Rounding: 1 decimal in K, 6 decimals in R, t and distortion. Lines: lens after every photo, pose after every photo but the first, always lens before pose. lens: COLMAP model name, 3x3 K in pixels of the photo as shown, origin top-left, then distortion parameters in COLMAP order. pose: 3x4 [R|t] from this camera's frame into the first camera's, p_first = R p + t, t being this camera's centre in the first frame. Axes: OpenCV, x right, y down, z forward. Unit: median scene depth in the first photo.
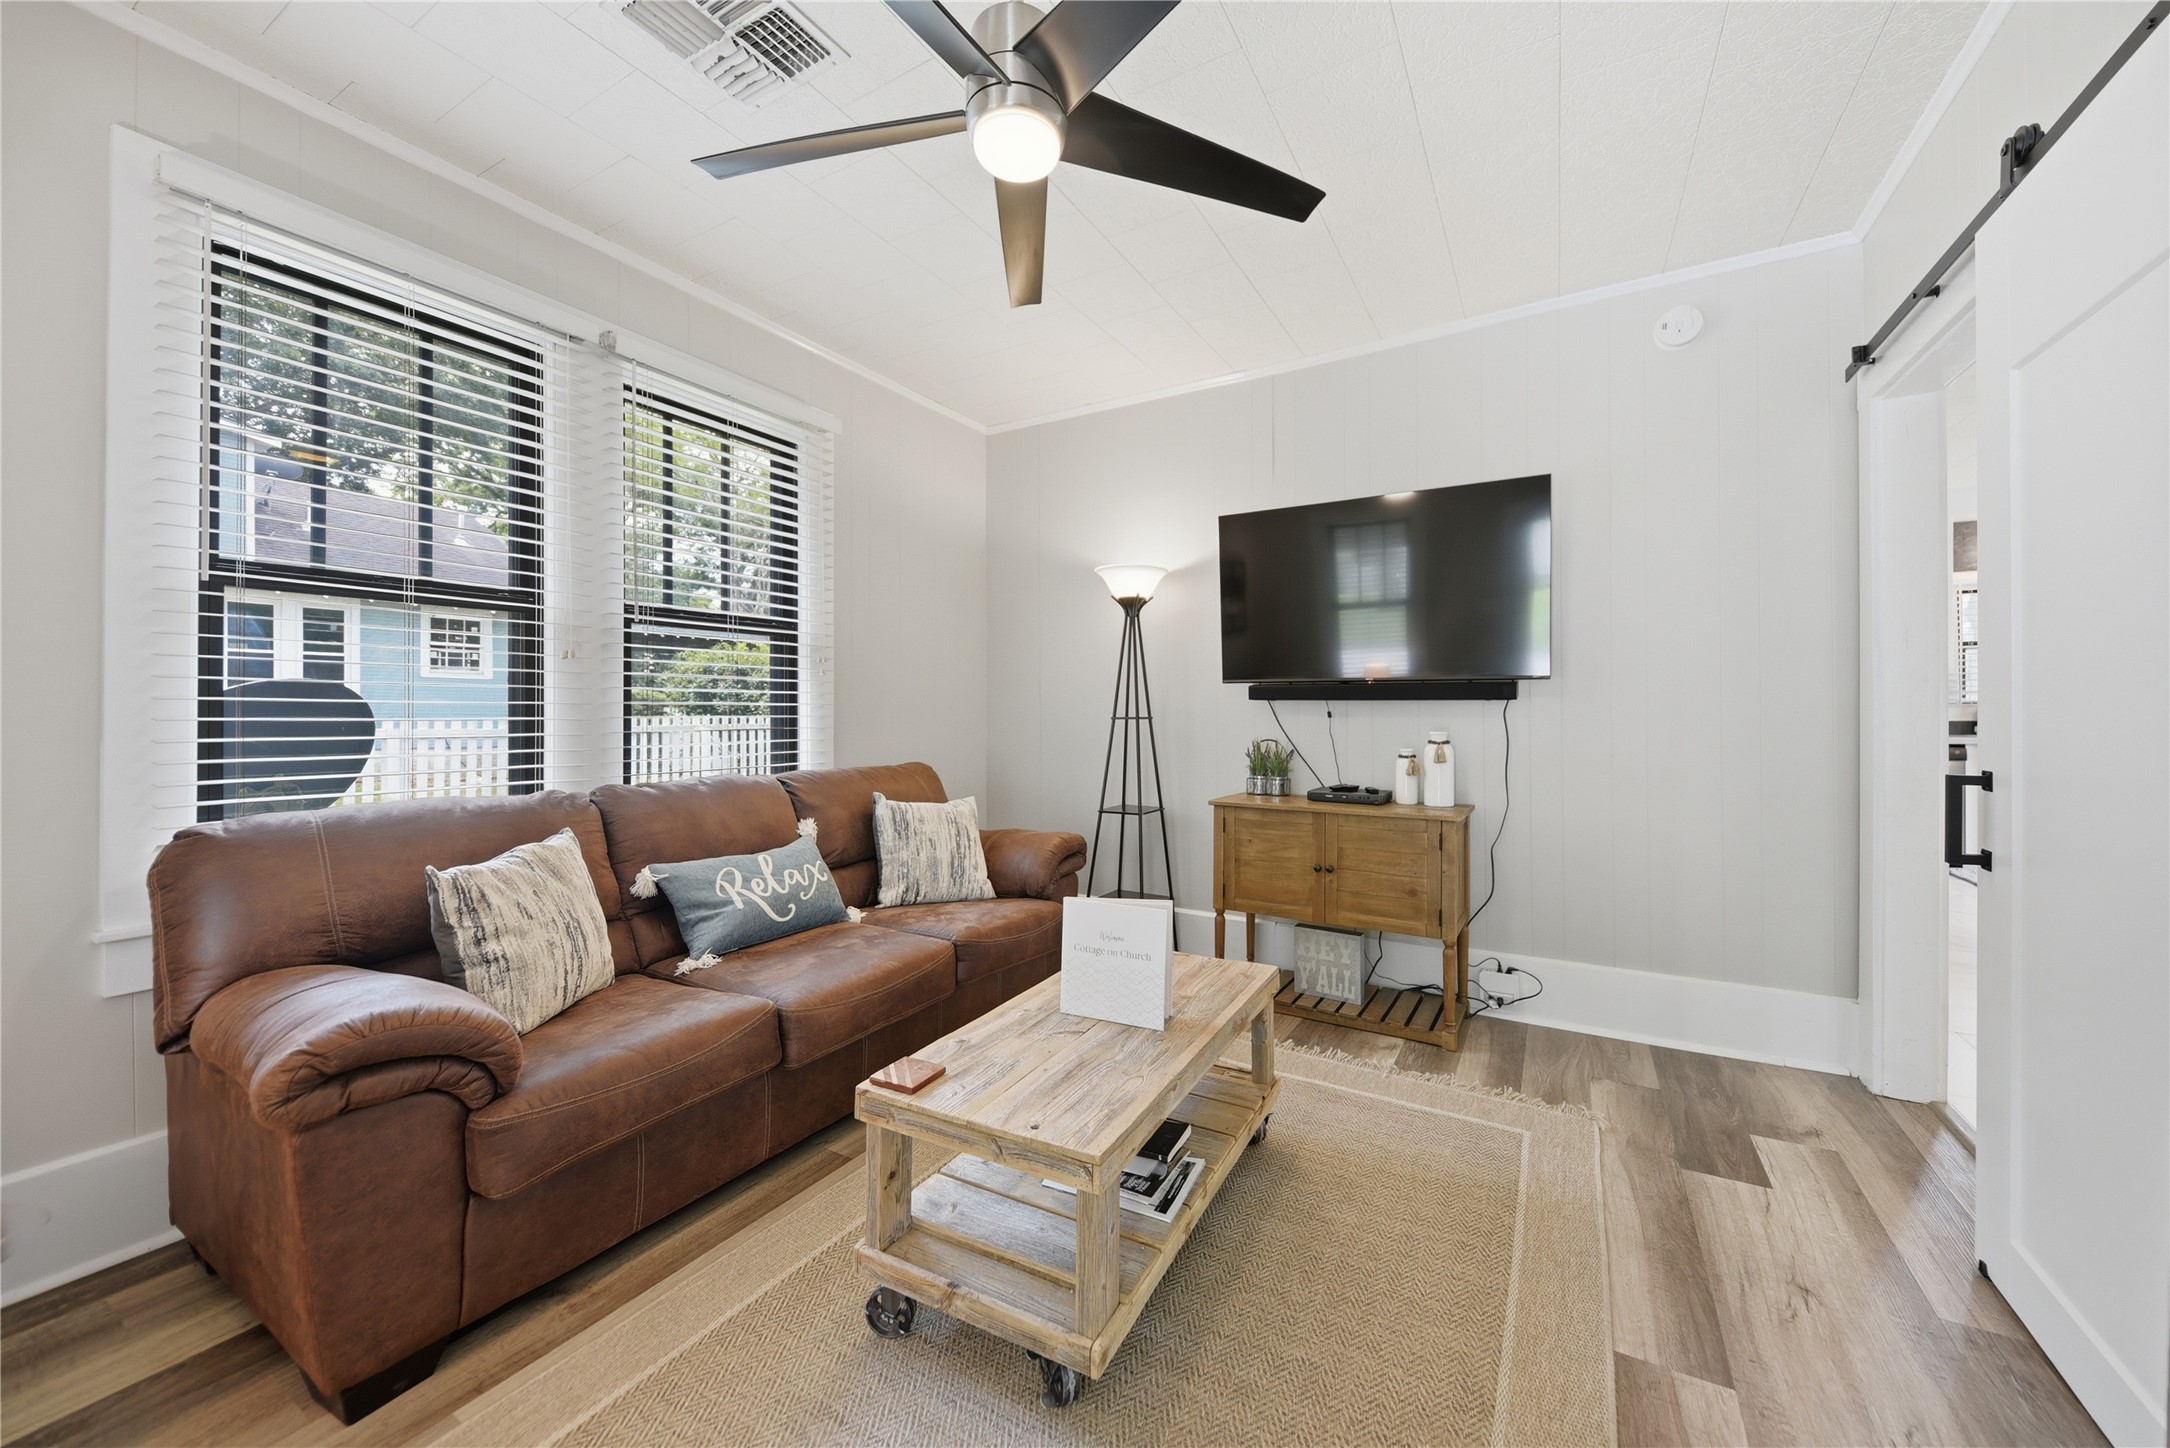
lens RADIAL K [[828.9, 0, 1085.0], [0, 828.9, 724.0], [0, 0, 1]] dist [-0.000027, -0.000290]
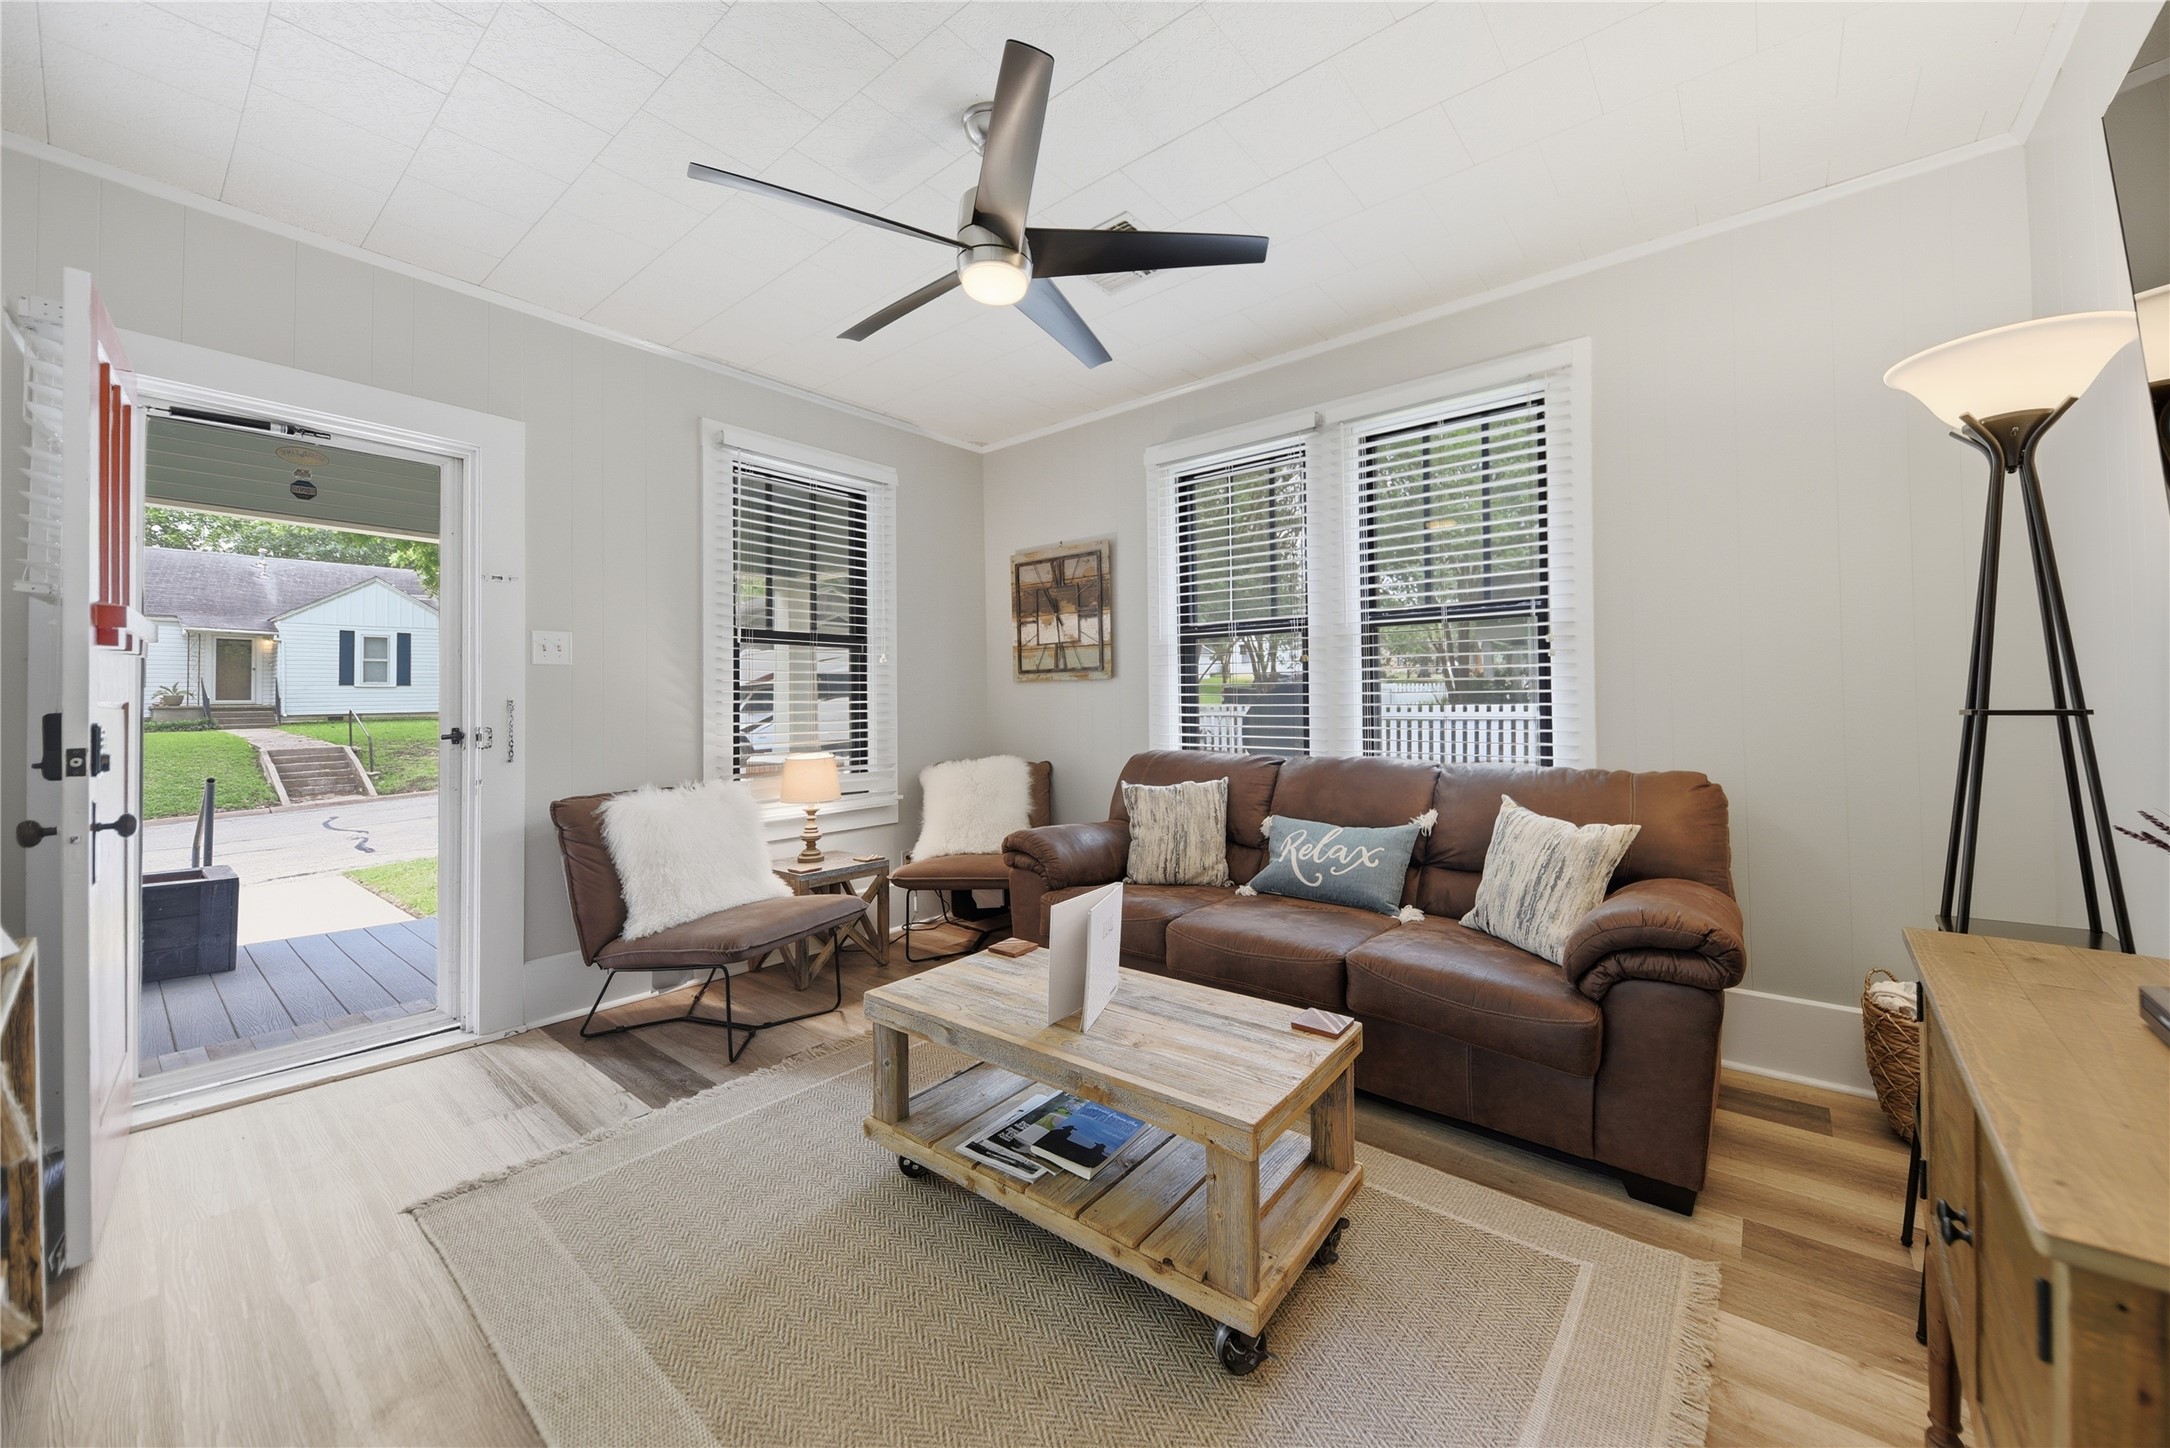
lens RADIAL K [[766.1, 0, 1075.2], [0, 766.1, 699.5], [0, 0, 1]] dist [0.000205, -0.000032]
pose [[-0.182869, 0.001923, -0.983135, 0.818015], [-0.000258, 0.999998, 0.002004, -0.020527], [0.983137, 0.000620, -0.182869, 0.990771]]
